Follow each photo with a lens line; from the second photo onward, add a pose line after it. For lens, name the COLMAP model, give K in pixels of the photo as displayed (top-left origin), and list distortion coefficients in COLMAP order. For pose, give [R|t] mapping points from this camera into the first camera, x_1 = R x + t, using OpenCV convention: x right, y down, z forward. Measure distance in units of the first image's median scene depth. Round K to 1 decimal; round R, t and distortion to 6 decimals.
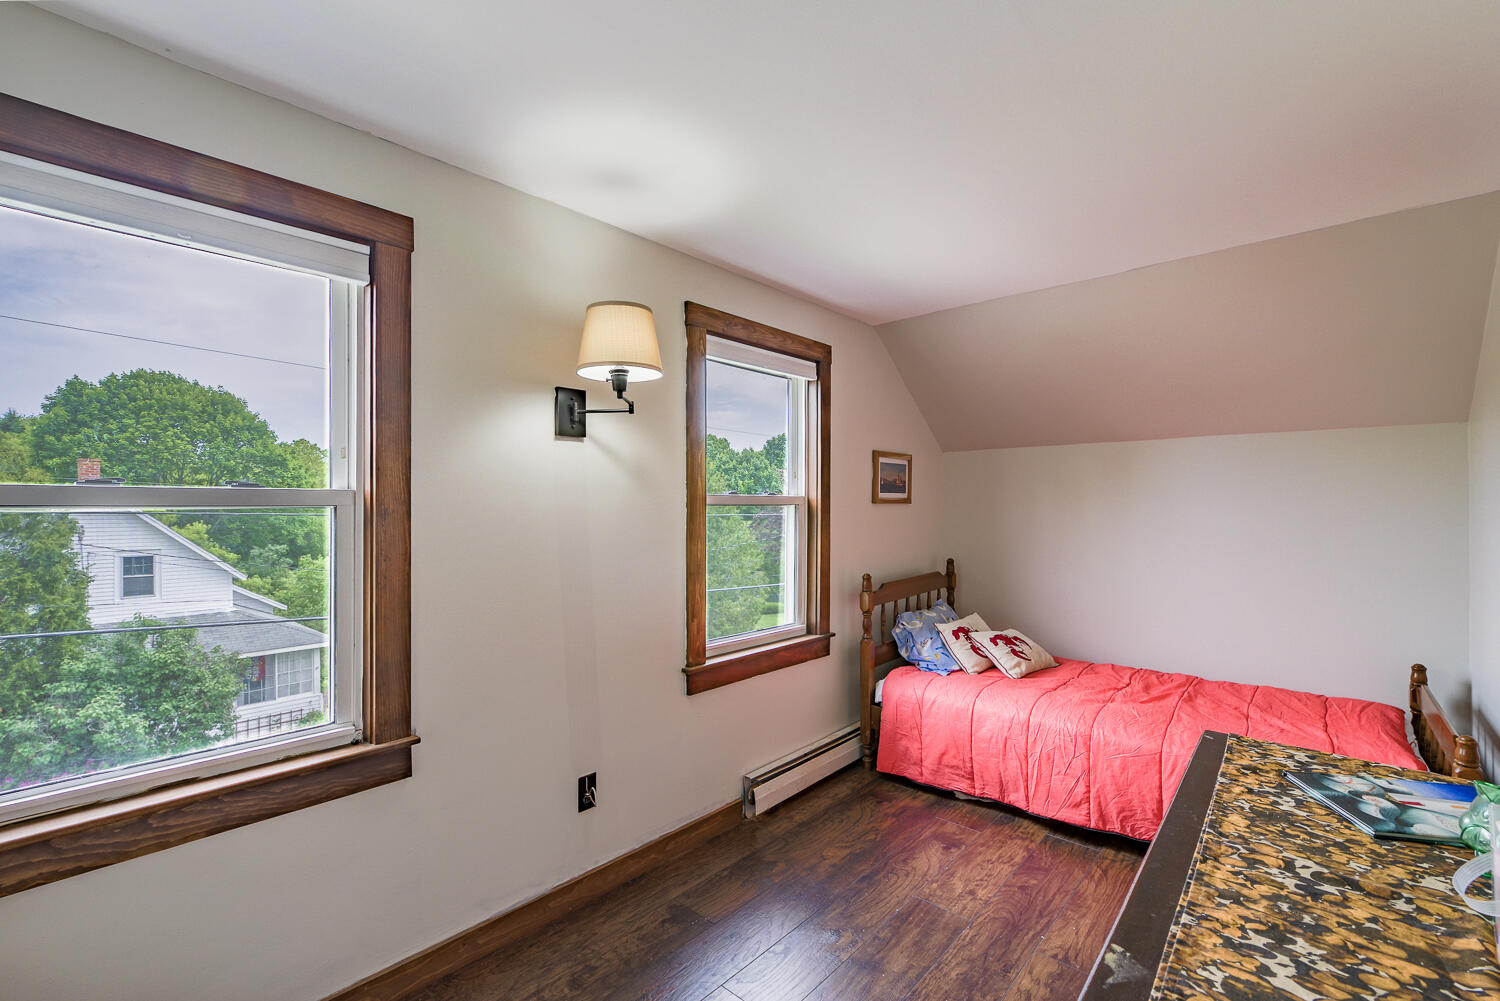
lens RADIAL K [[662.2, 0, 761.3], [0, 662.2, 507.1], [0, 0, 1]] dist [-0.007570, -0.000161]
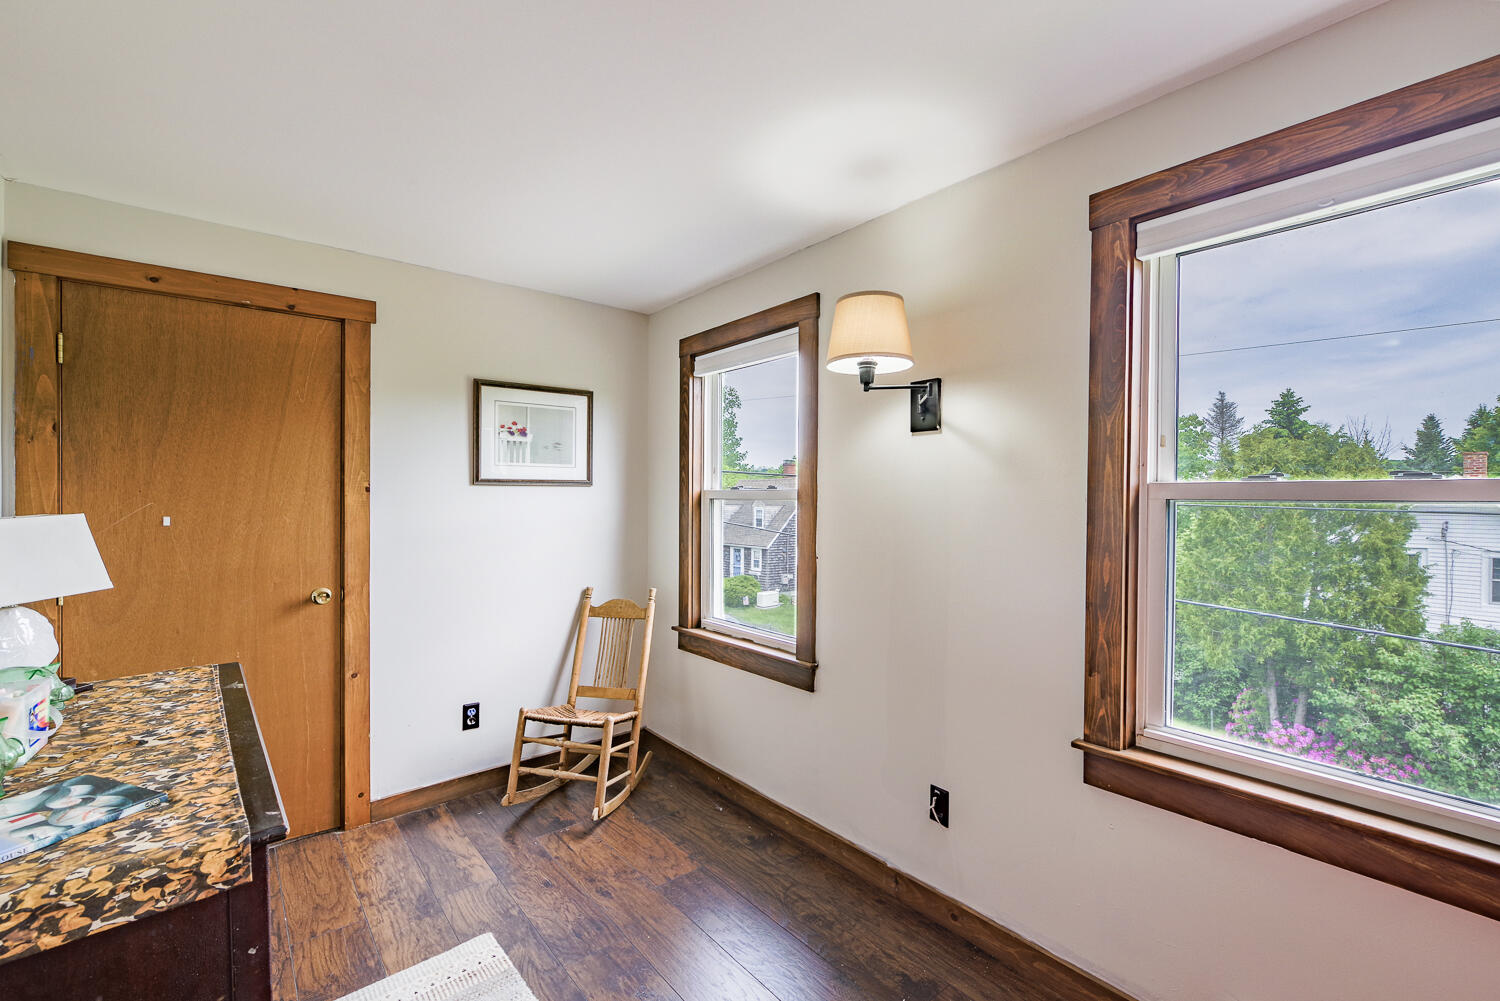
lens RADIAL K [[657.2, 0, 737.4], [0, 657.2, 507.7], [0, 0, 1]] dist [-0.001302, 0.000181]
pose [[-0.185462, 0.013232, -0.982562, 0.741803], [-0.005323, 0.999881, 0.014470, -0.004534], [0.982637, 0.007914, -0.185370, 0.938451]]
